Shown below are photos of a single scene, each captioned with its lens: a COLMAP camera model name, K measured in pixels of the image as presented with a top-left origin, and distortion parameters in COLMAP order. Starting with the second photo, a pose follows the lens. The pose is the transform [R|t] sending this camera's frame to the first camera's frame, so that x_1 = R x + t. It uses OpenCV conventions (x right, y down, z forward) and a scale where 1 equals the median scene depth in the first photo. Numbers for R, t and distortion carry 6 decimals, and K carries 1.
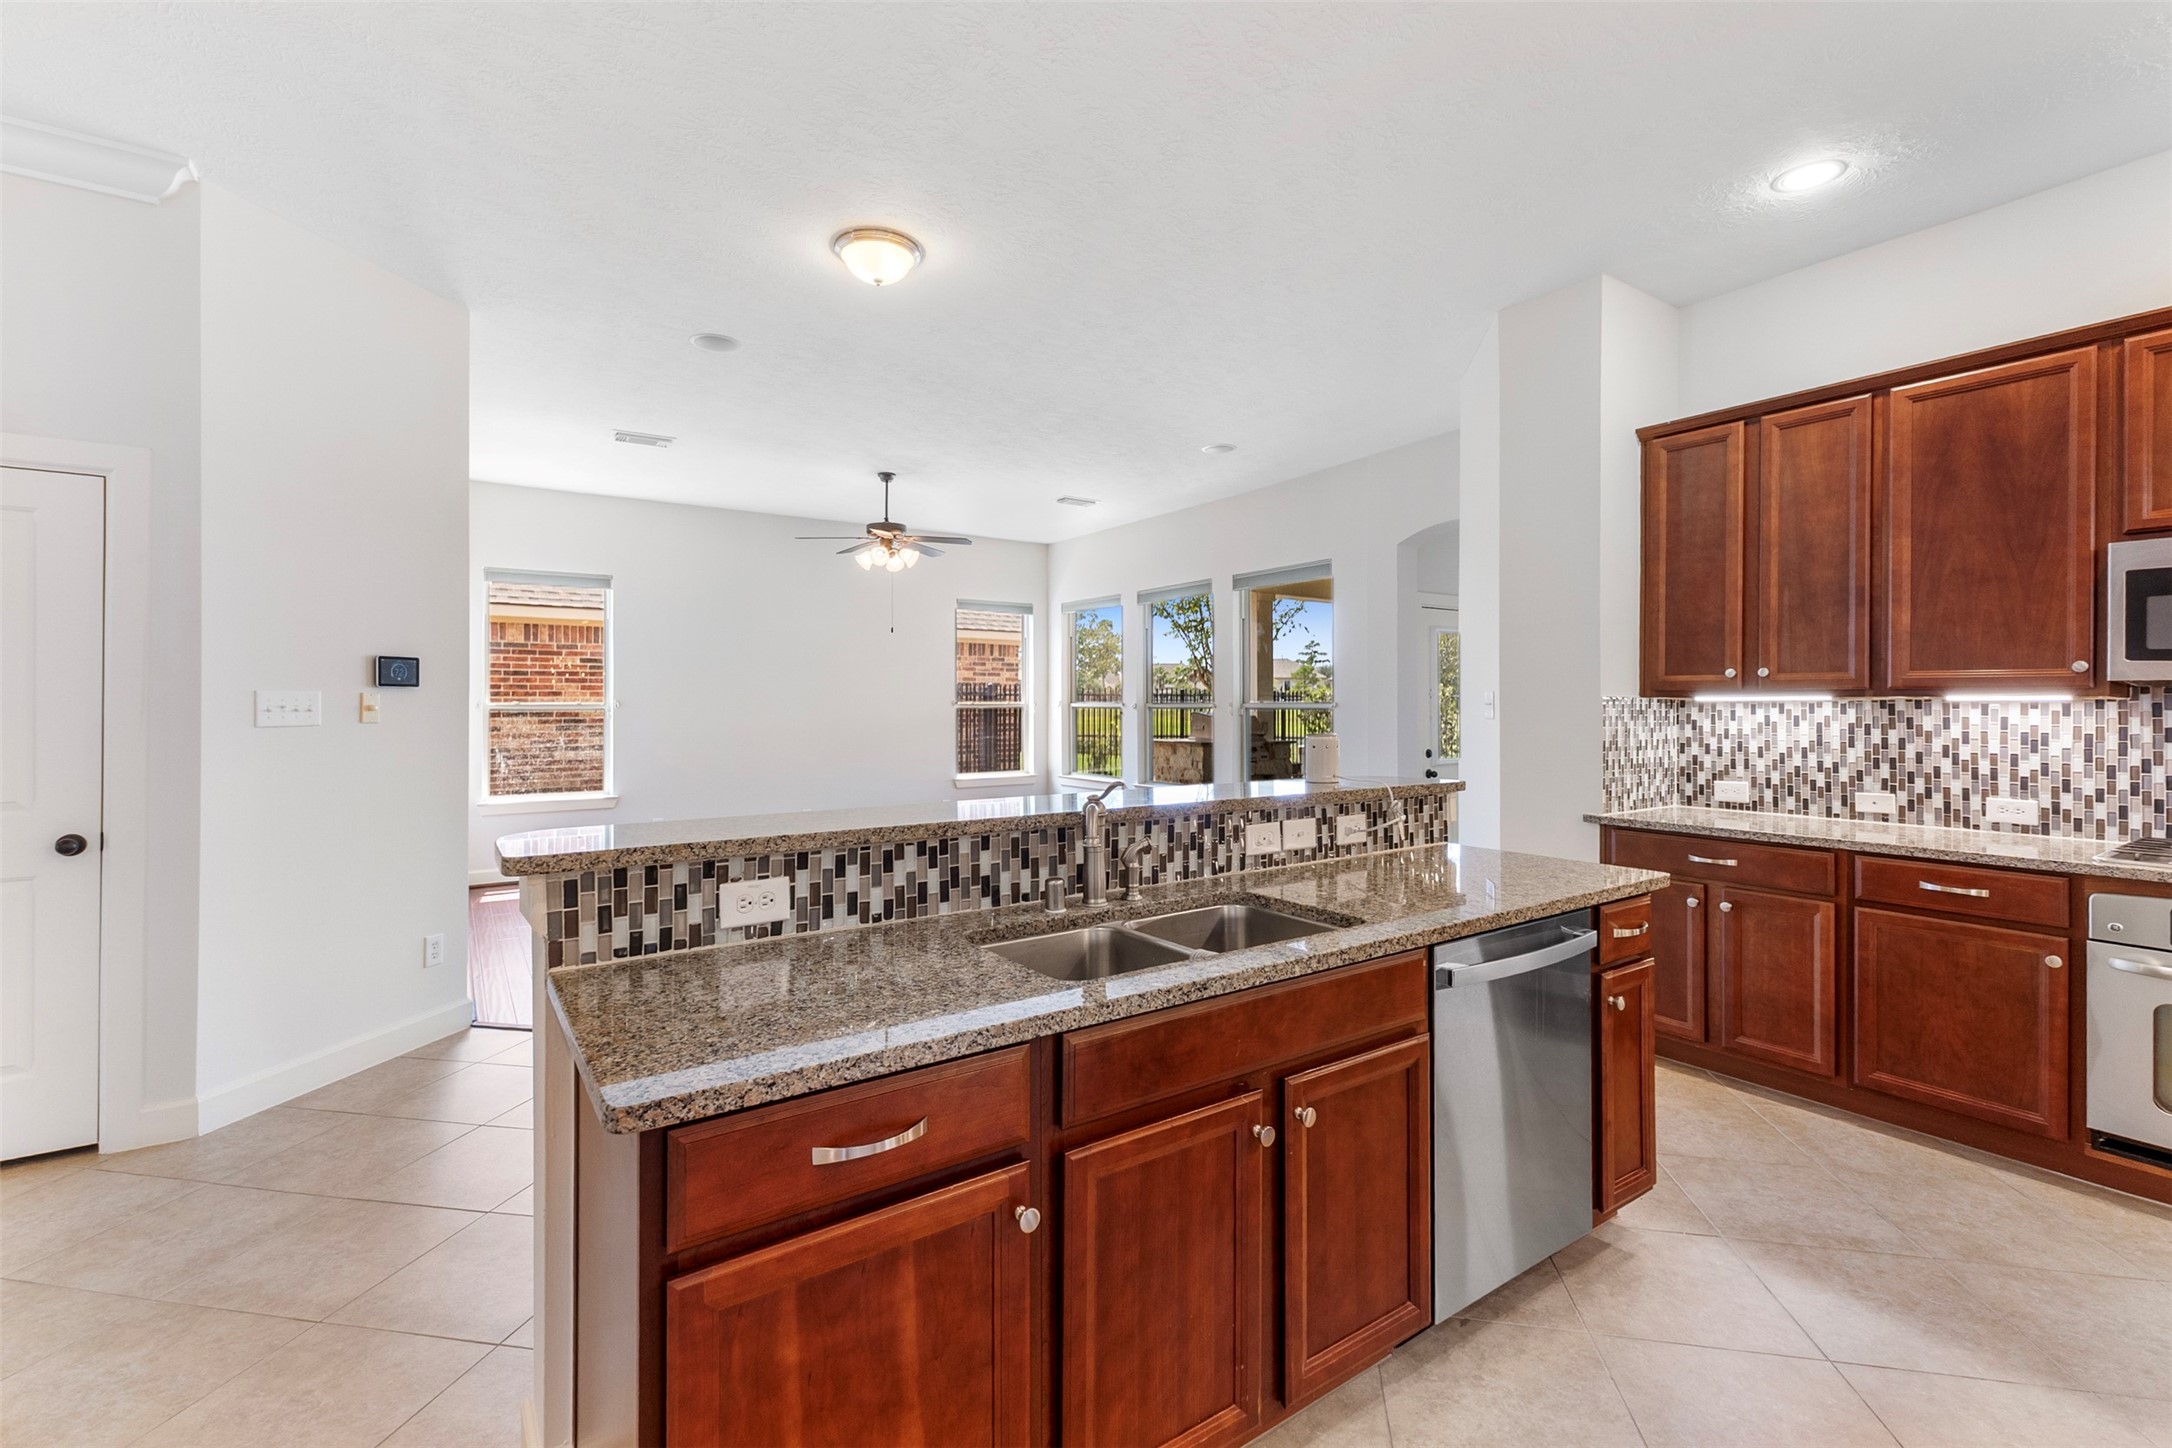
lens RADIAL K [[940.3, 0, 1082.8], [0, 940.3, 709.1], [0, 0, 1]] dist [0.020882, -0.000025]
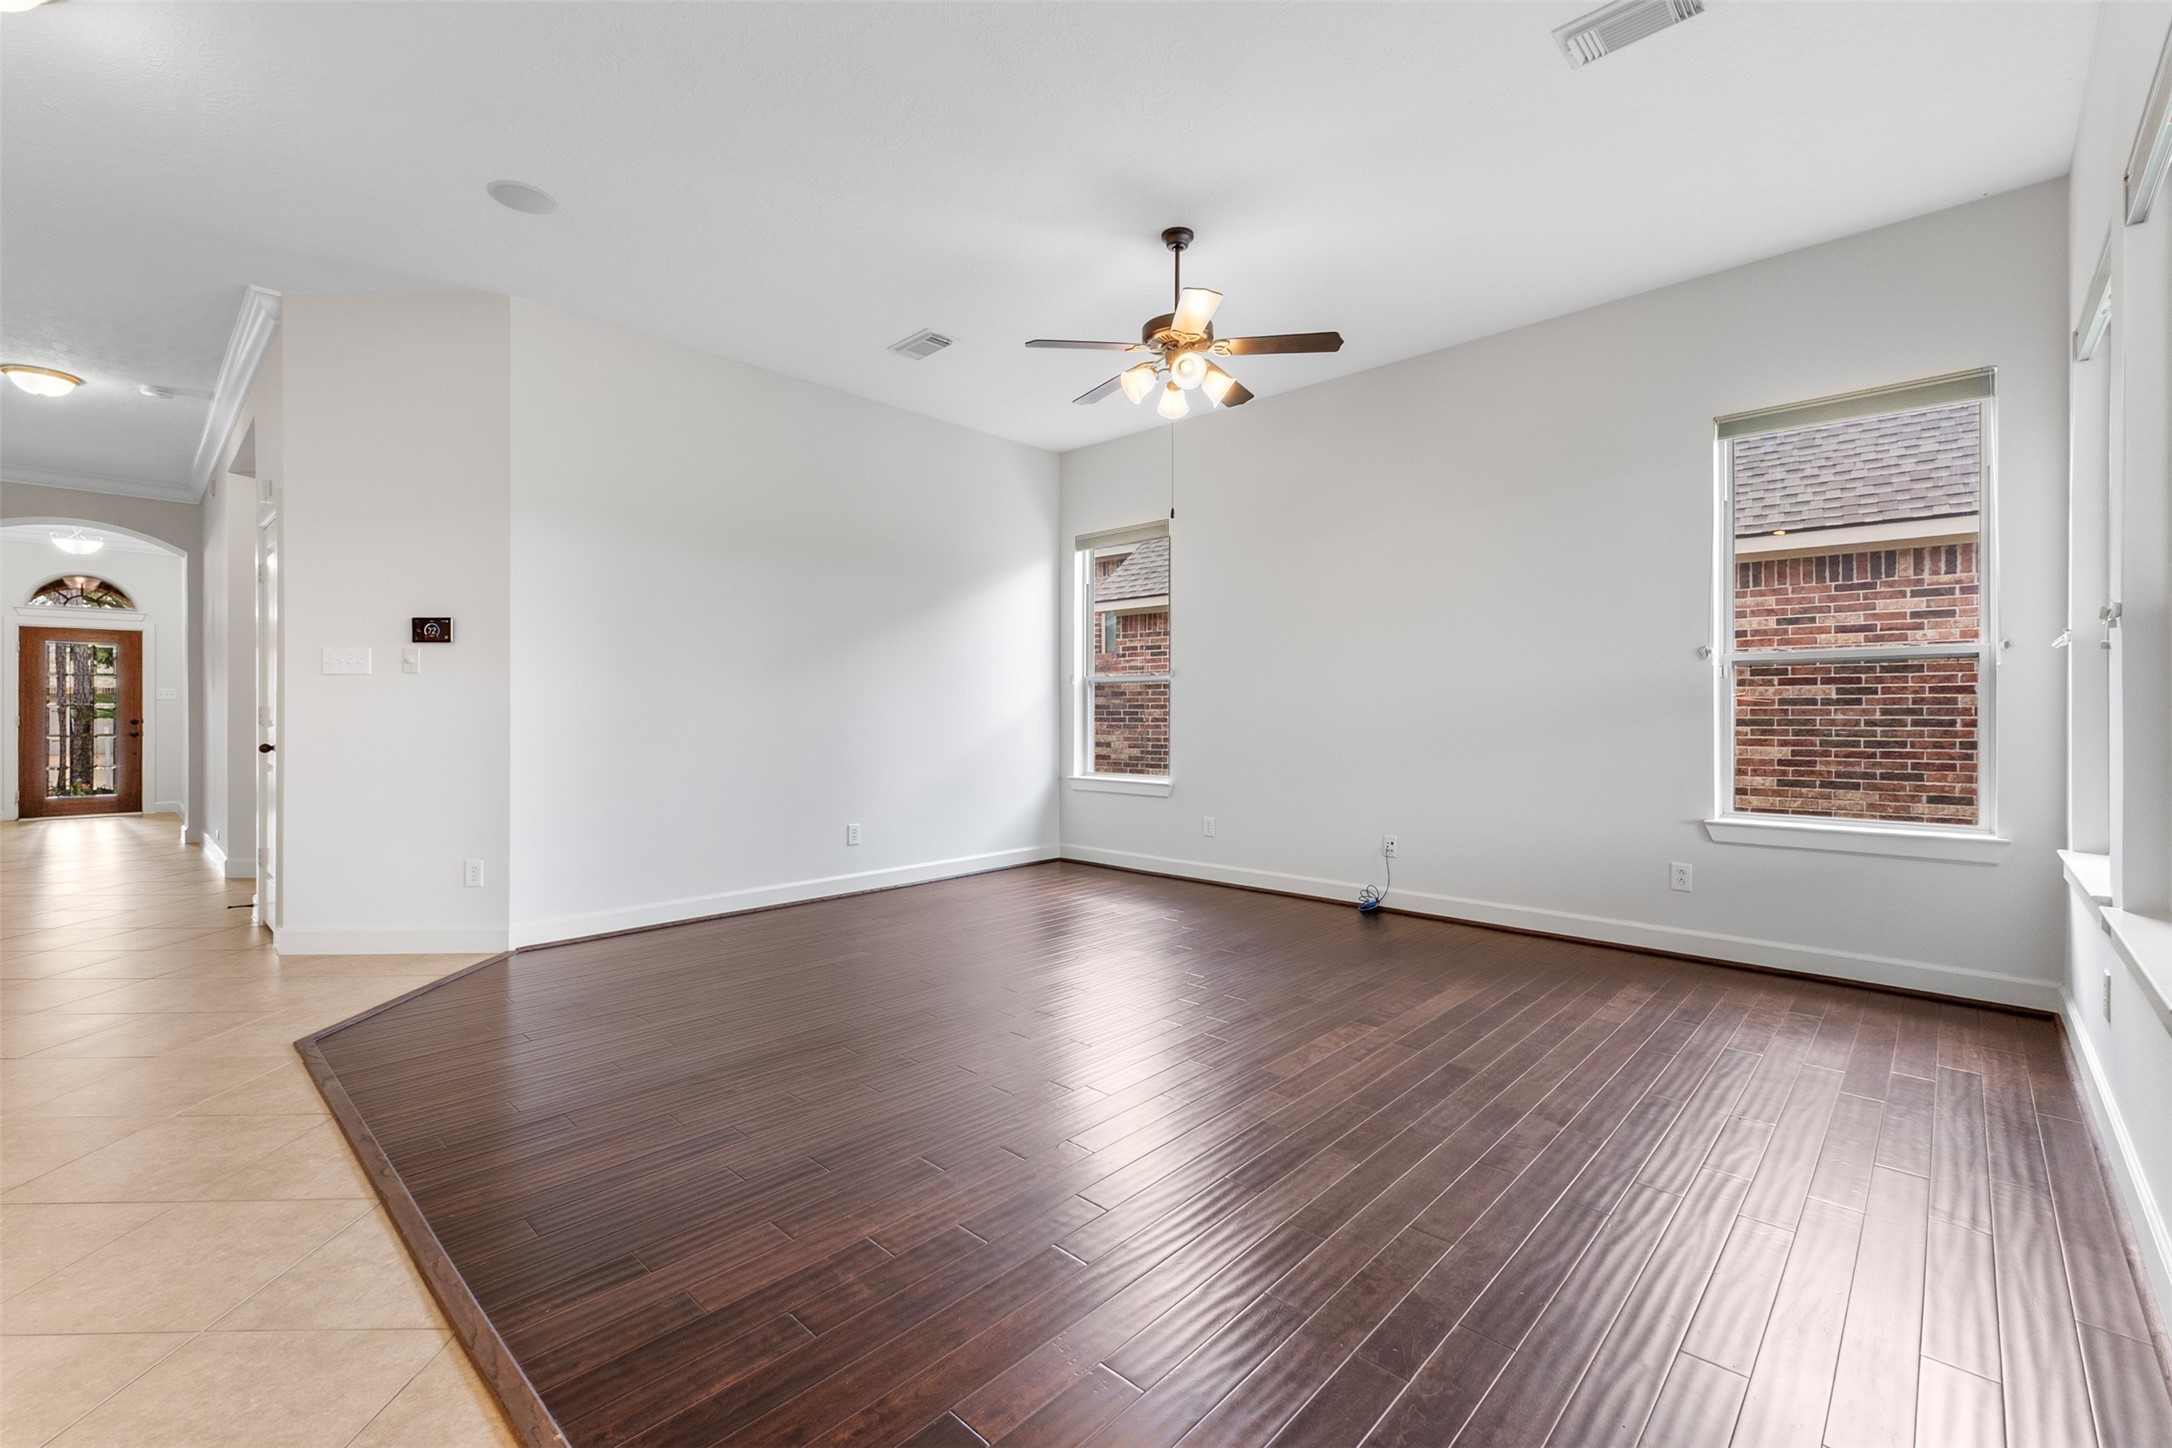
lens RADIAL K [[921.5, 0, 1079.8], [0, 921.5, 713.4], [0, 0, 1]] dist [-0.012857, -0.000043]
pose [[0.208209, 0.006916, -0.978060, 0.310306], [-0.003698, 0.999973, 0.006284, 0.029559], [0.978077, 0.002309, 0.208229, 0.852538]]
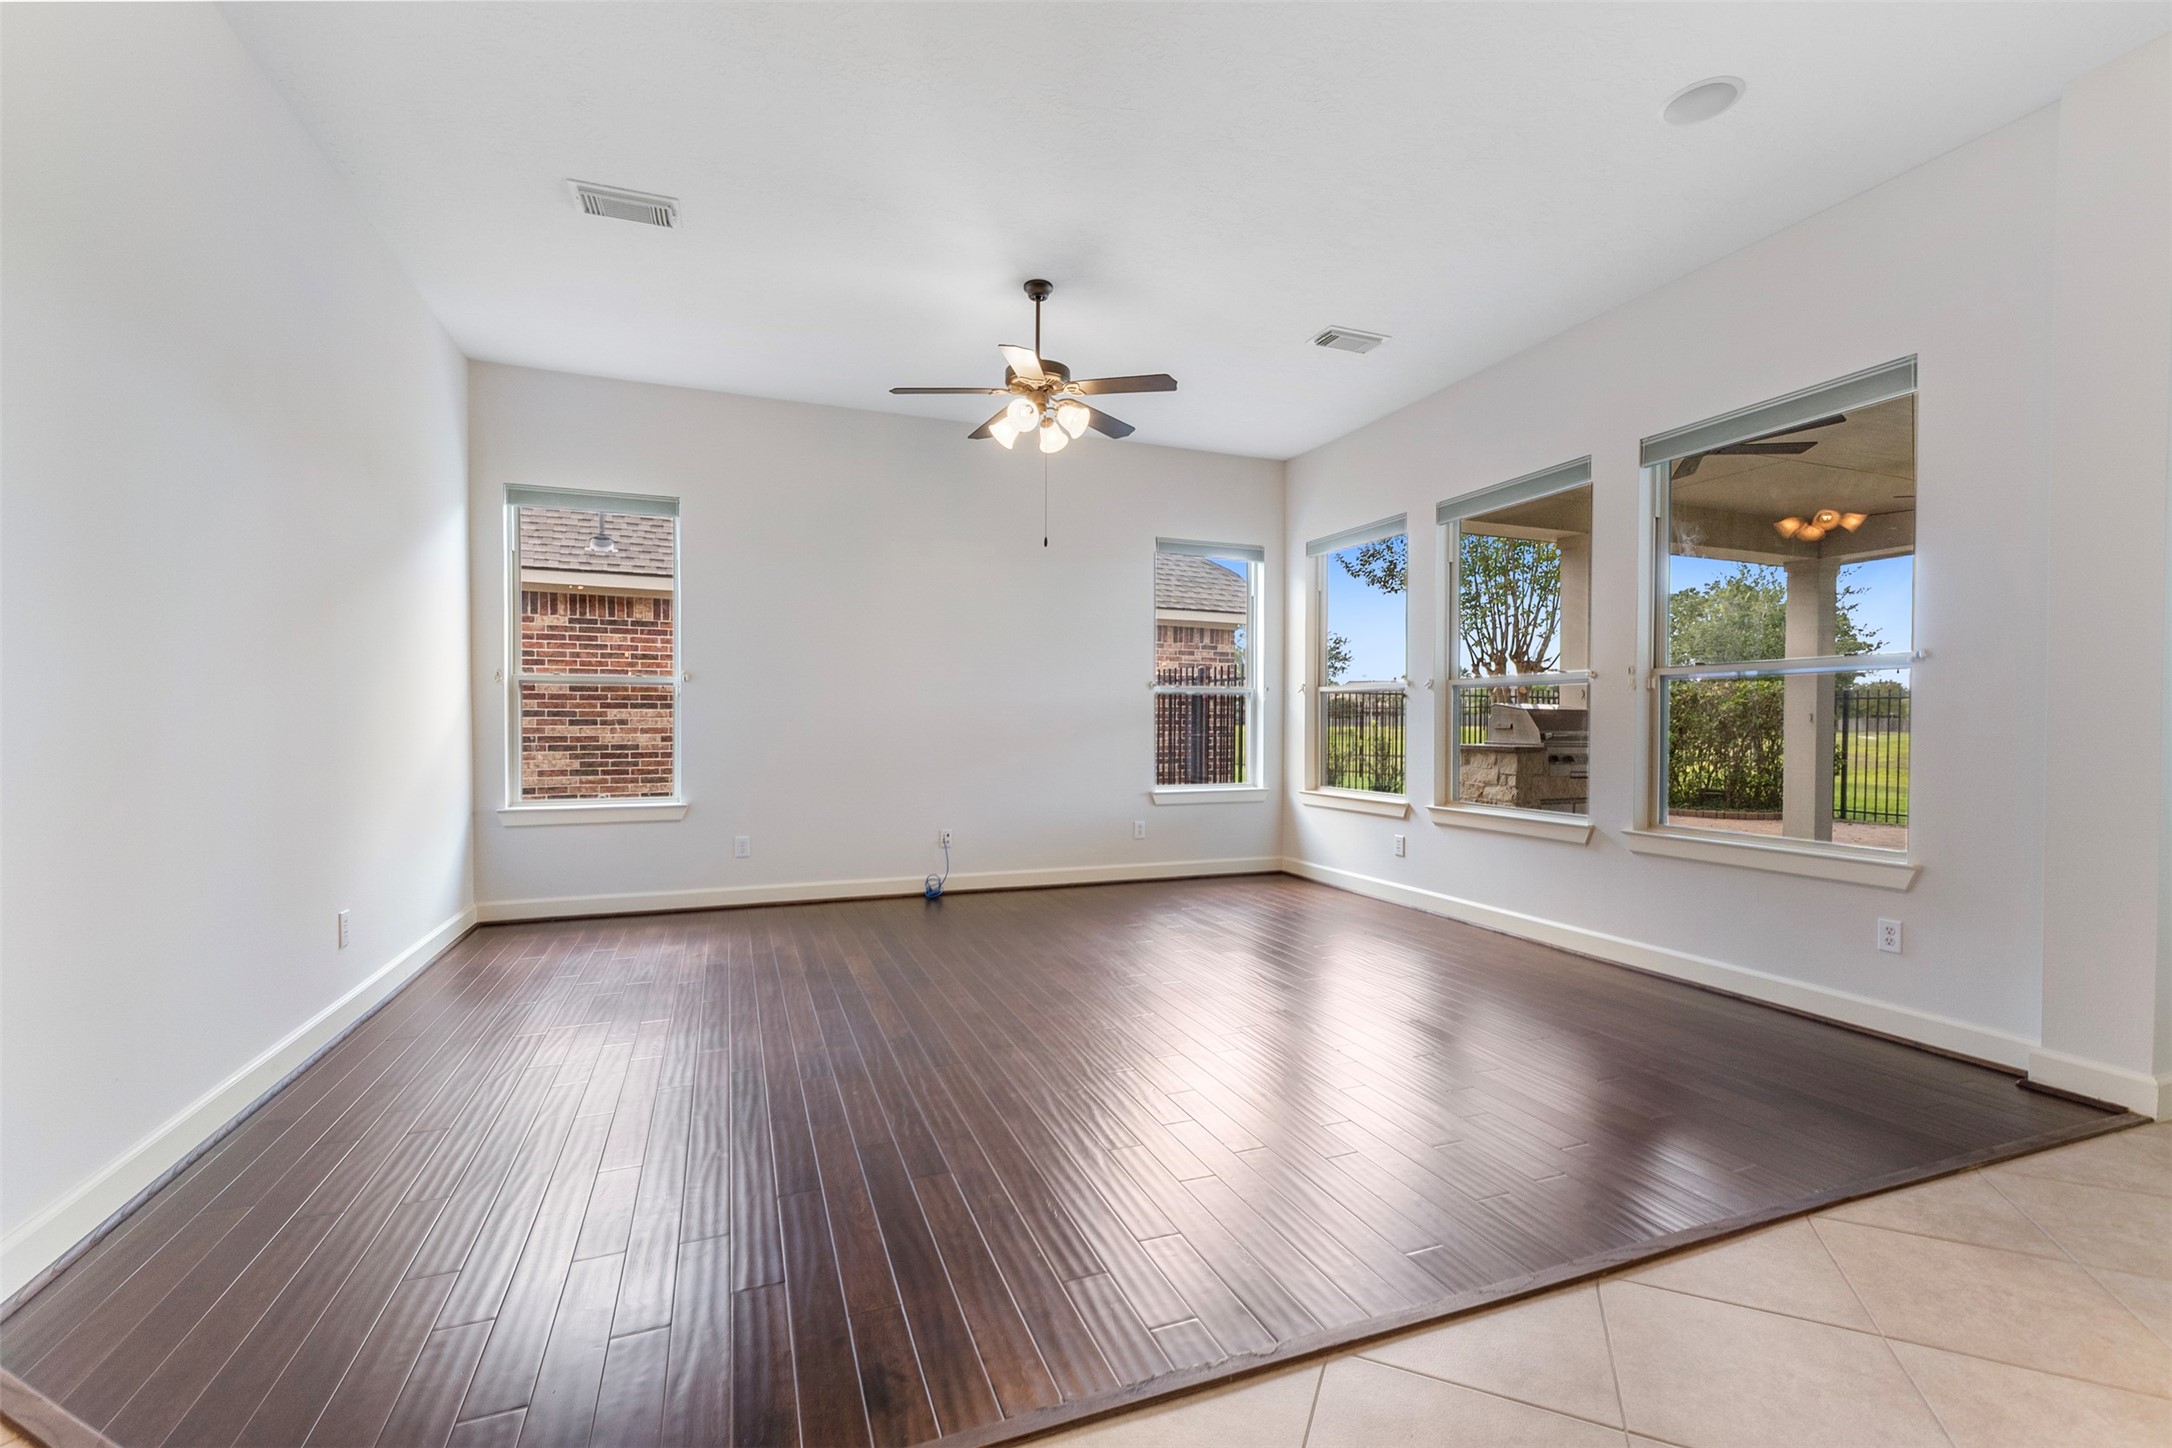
lens RADIAL K [[895.0, 0, 1086.0], [0, 895.0, 724.0], [0, 0, 1]] dist [-0.000354, -0.000014]
pose [[0.976051, 0.005418, -0.217473, -0.053063], [-0.007191, 0.999947, -0.007364, 0.038800], [0.217421, 0.008751, 0.976039, 0.460289]]
